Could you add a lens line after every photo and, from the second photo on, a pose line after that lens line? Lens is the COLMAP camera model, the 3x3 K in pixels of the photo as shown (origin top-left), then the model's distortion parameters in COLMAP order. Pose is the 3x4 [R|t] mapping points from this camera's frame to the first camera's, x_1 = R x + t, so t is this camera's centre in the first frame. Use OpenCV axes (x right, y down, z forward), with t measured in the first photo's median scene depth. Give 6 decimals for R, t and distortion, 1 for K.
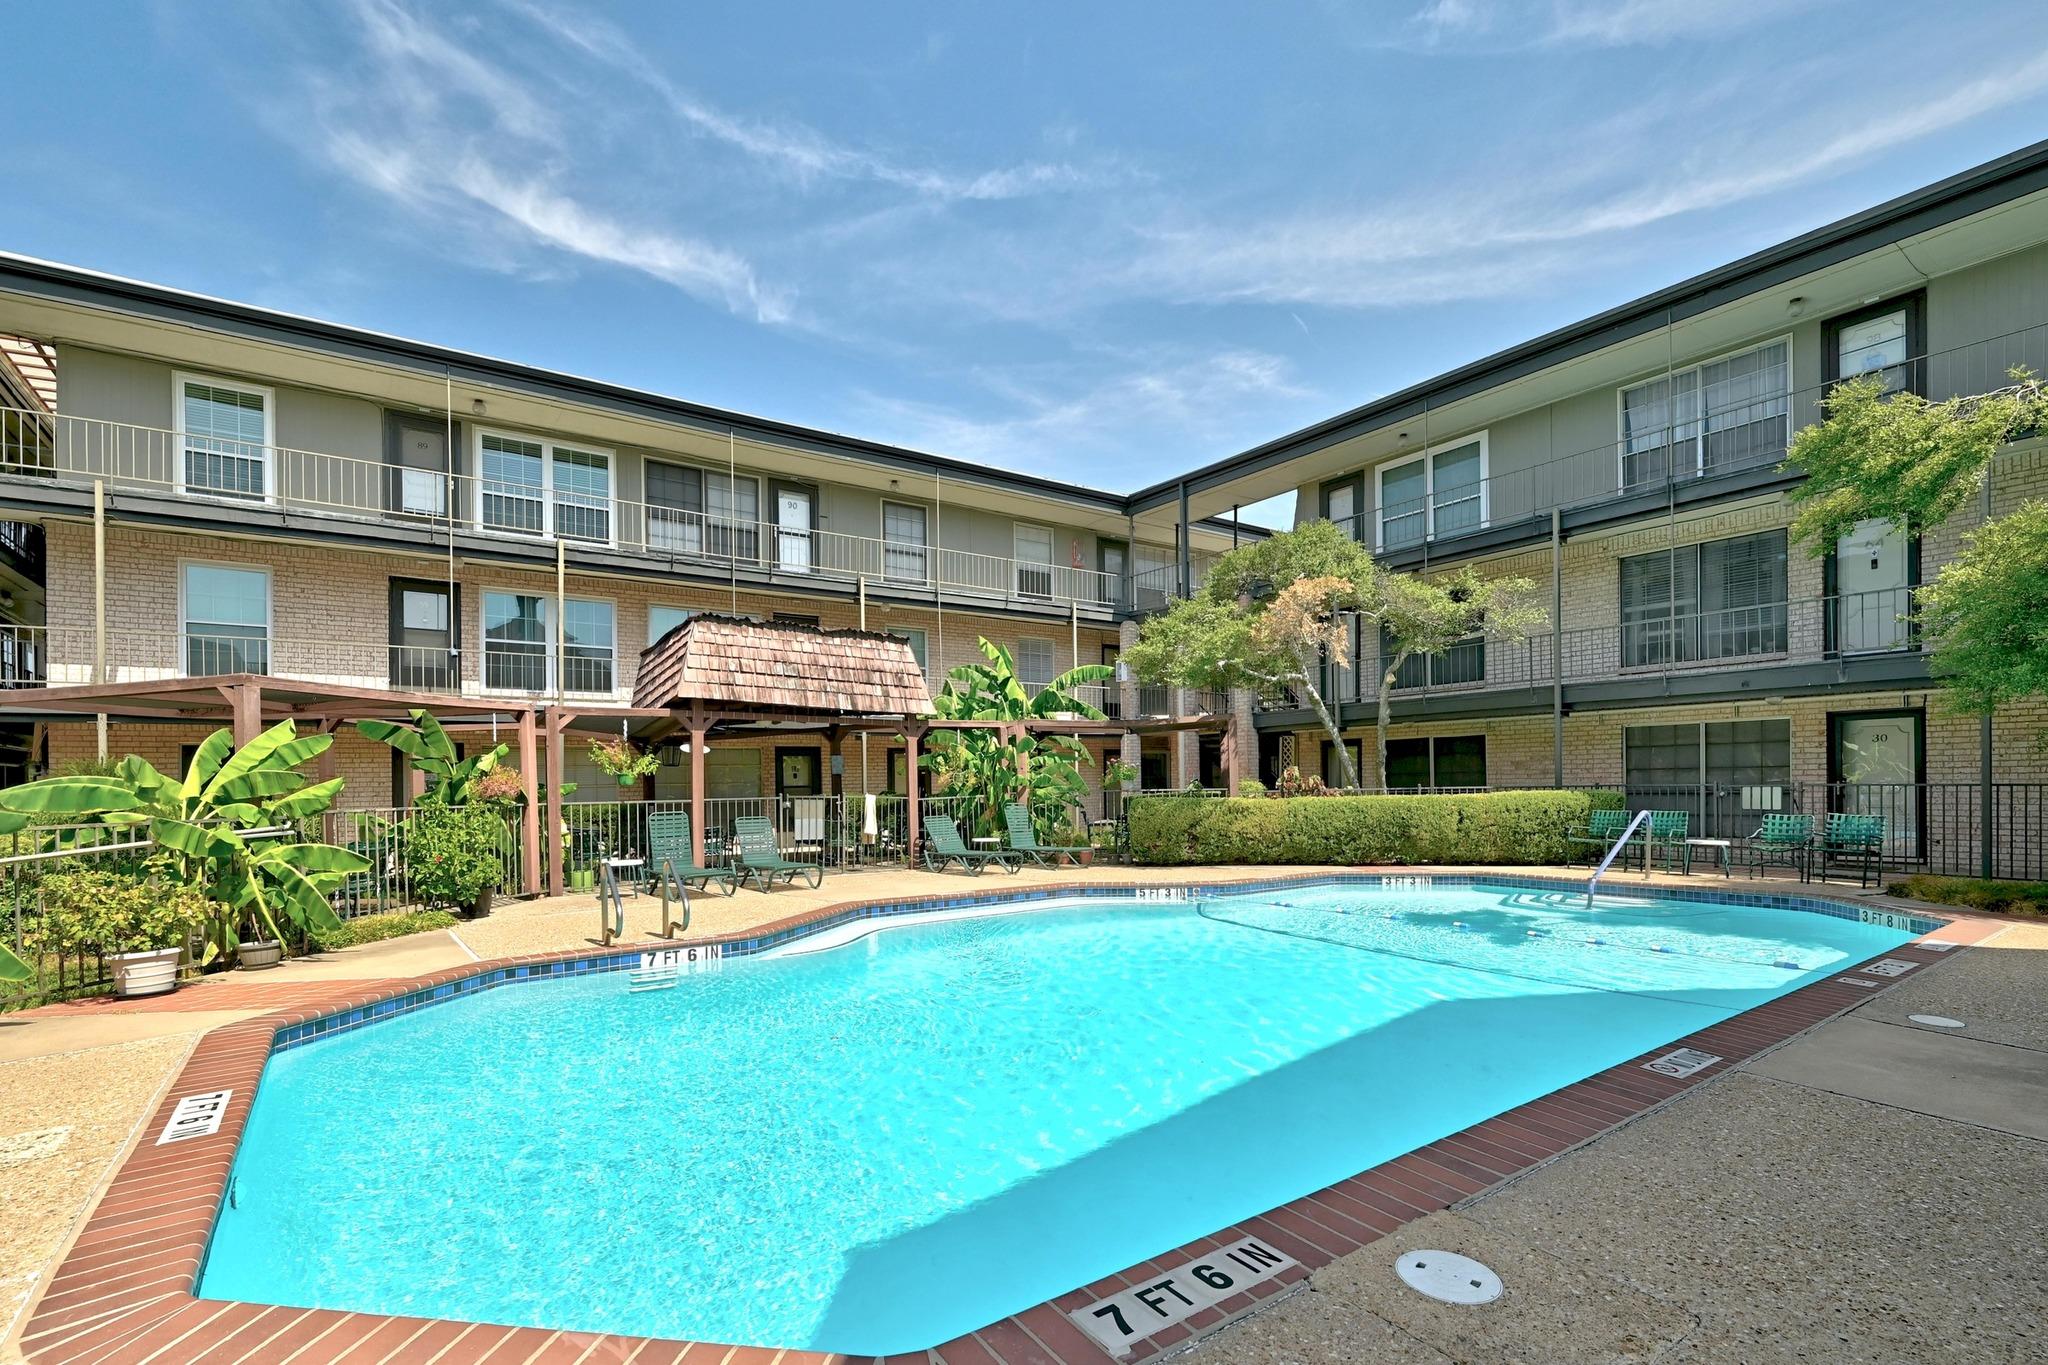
lens RADIAL K [[936.9, 0, 1024.2], [0, 936.9, 786.7], [0, 0, 1]] dist [0.013196, 0.000363]
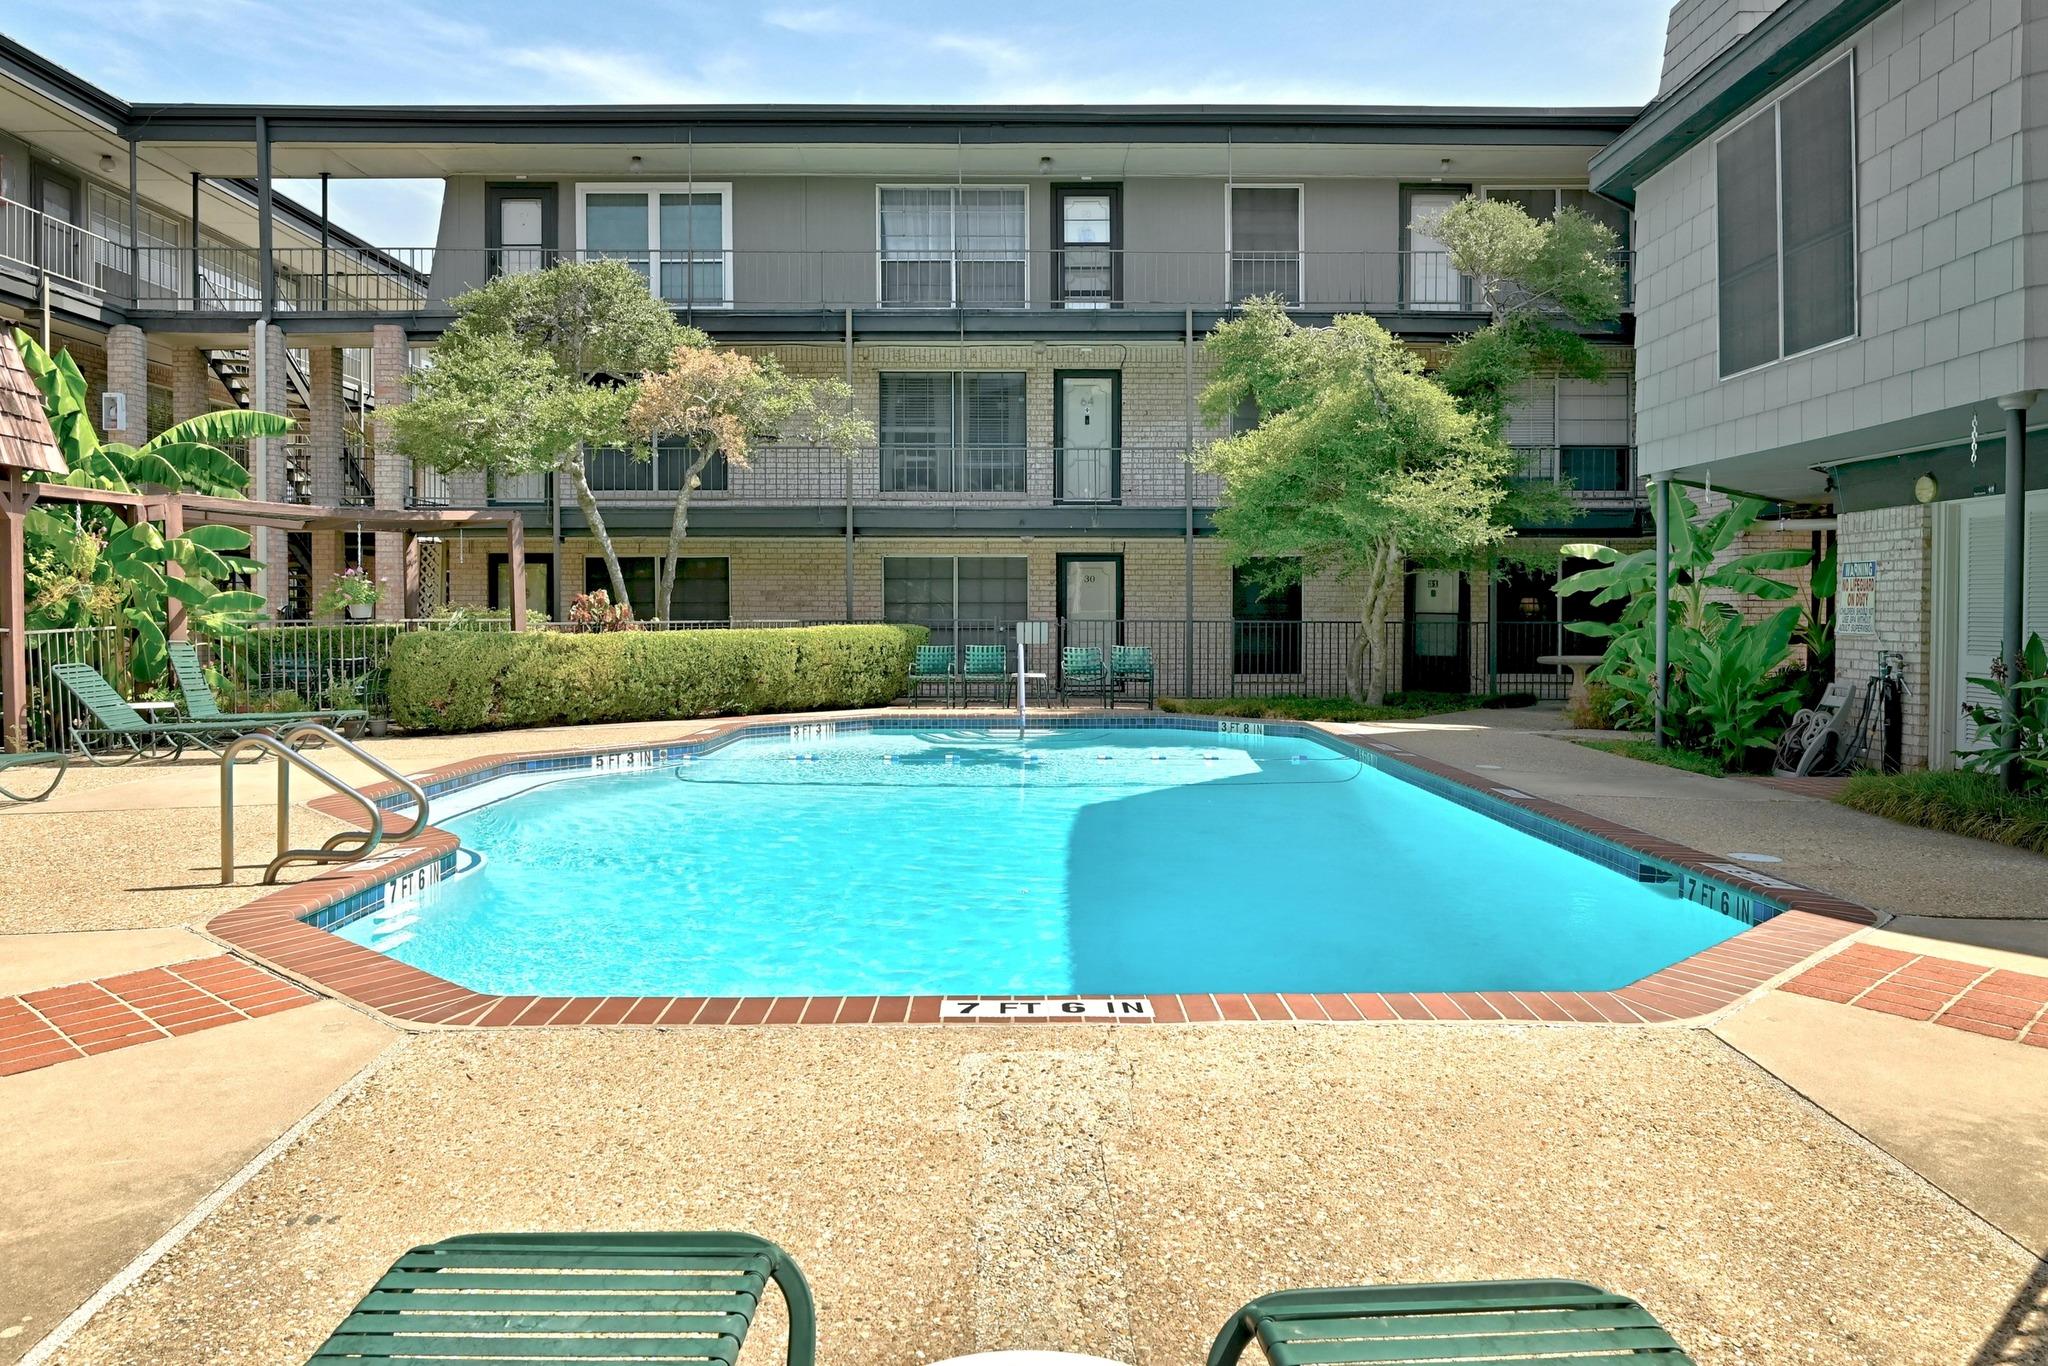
lens RADIAL K [[1417.9, 0, 1024.8], [0, 1417.9, 677.8], [0, 0, 1]] dist [-0.008748, -0.005389]
pose [[0.582363, -0.022285, 0.812623, -0.444981], [-0.006598, 0.999462, 0.032137, 0.010074], [-0.812902, -0.024077, 0.581903, 0.086485]]
